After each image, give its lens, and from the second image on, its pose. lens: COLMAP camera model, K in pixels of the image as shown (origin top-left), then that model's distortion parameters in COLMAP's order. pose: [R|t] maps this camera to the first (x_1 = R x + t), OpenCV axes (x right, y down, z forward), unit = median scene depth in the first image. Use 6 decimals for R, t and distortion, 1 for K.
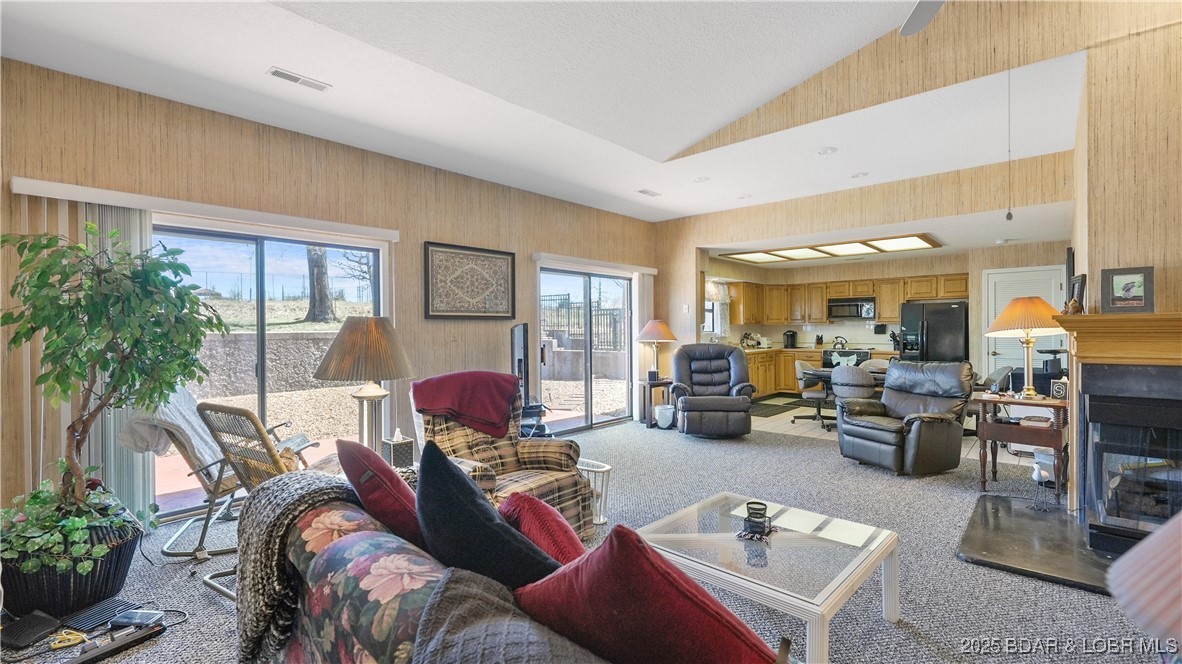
lens RADIAL K [[516.3, 0, 593.9], [0, 516.3, 332.0], [0, 0, 1]] dist [0.002059, -0.000038]
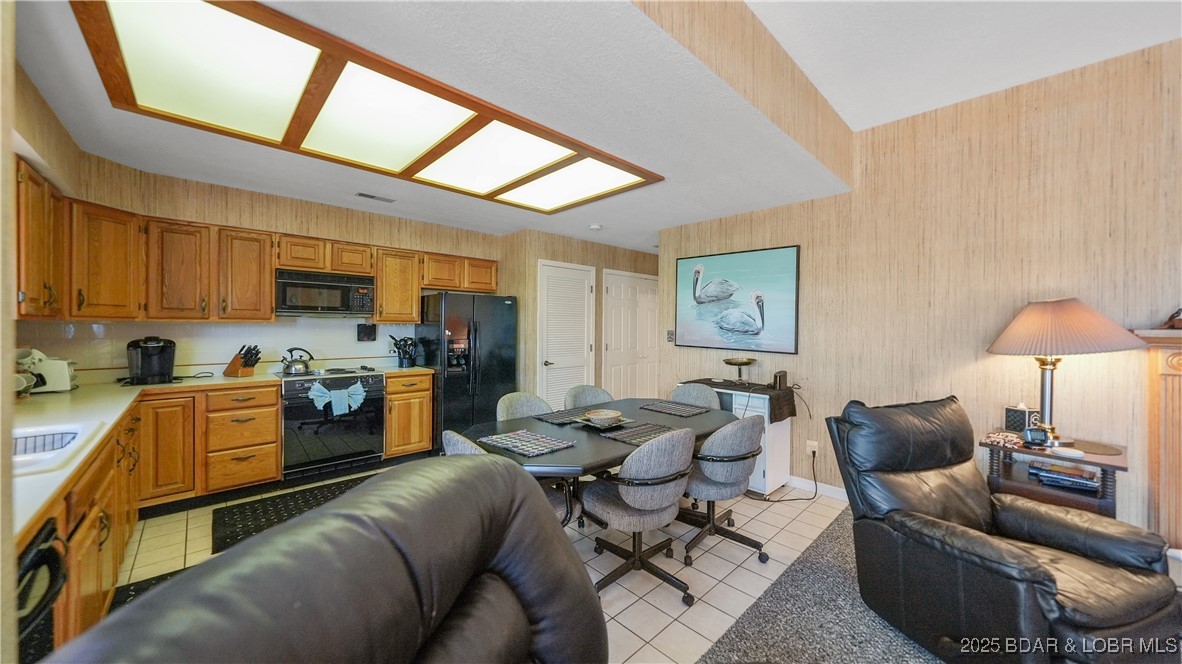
lens RADIAL K [[410.9, 0, 592.5], [0, 410.9, 325.8], [0, 0, 1]] dist [-0.003016, 0.000105]
pose [[0.073204, 0.007023, 0.997292, 0.170244], [-0.002796, 0.999973, -0.006837, -0.017211], [-0.997313, -0.002288, 0.073221, 1.129655]]
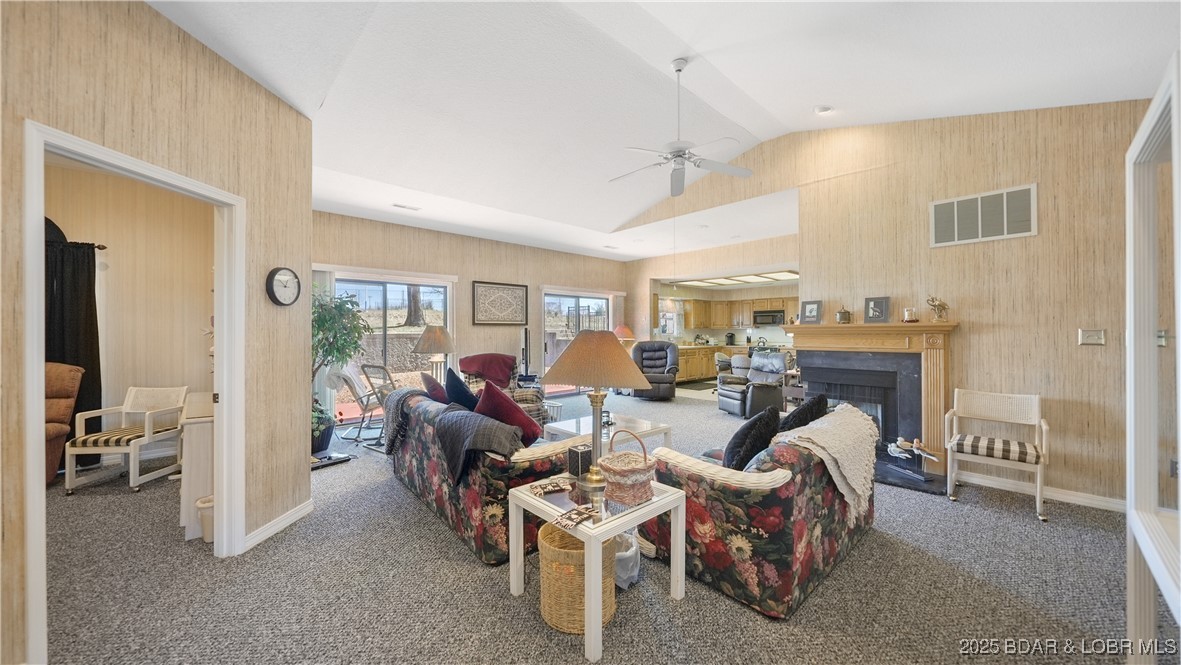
lens RADIAL K [[415.0, 0, 592.6], [0, 415.0, 330.7], [0, 0, 1]] dist [-0.001508, 0.000056]
pose [[0.996677, 0.003013, -0.081396, 0.163701], [-0.003615, 0.999967, -0.007250, 0.001618], [0.081371, 0.007520, 0.996655, -0.310677]]
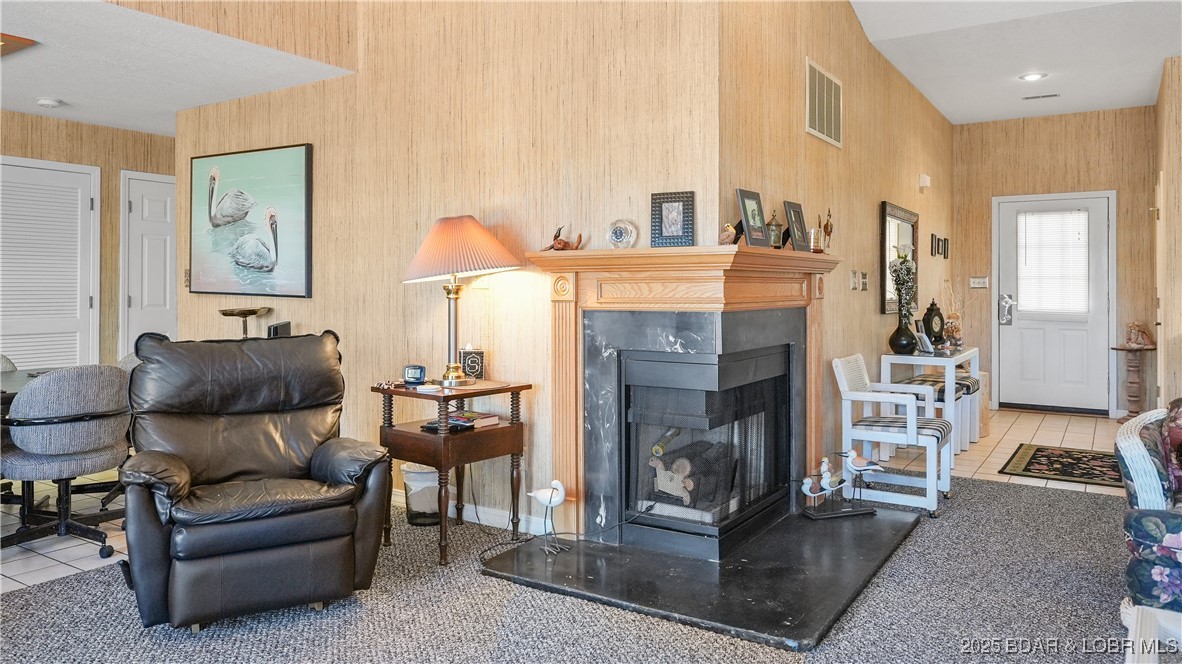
lens RADIAL K [[810.9, 0, 592.2], [0, 810.9, 277.2], [0, 0, 1]] dist [0.003937, -0.000349]
pose [[-0.153629, 0.020389, 0.987918, -0.086877], [0.004553, 0.999791, -0.019926, 0.017165], [-0.988118, 0.001436, -0.153689, 0.706661]]
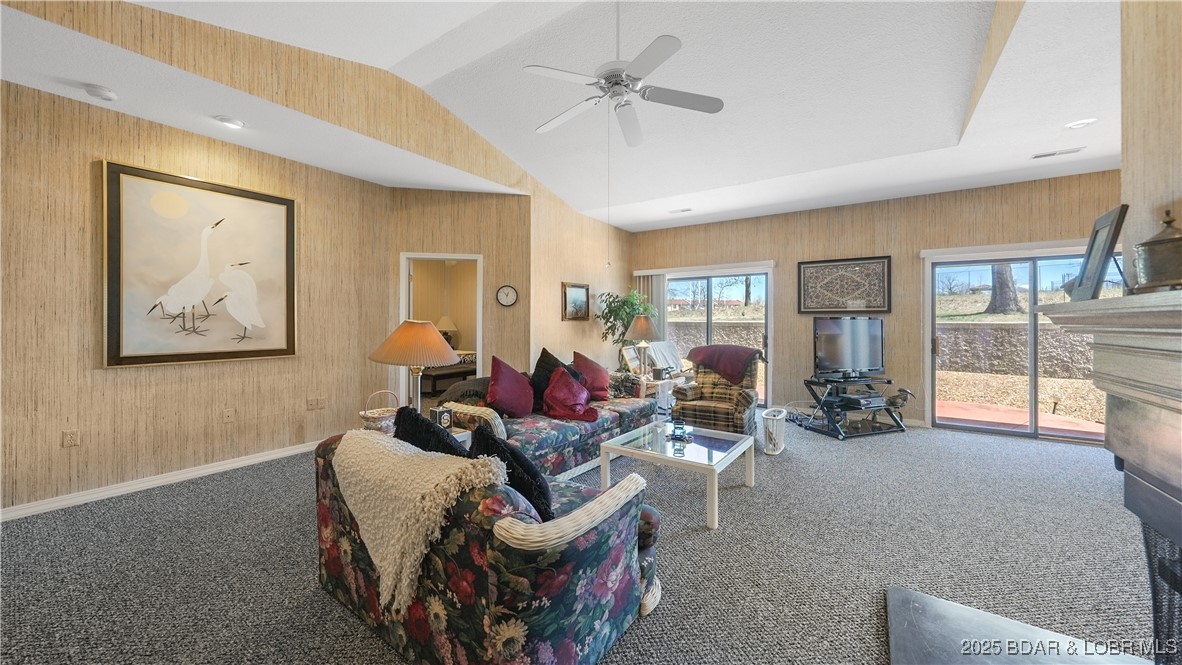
lens RADIAL K [[413.3, 0, 595.9], [0, 413.3, 321.2], [0, 0, 1]] dist [-0.002472, 0.000181]
pose [[0.140652, 0.009102, -0.990017, 0.674001], [-0.009106, 0.999927, 0.007900, -0.006844], [0.990017, 0.007904, 0.140724, 0.212521]]
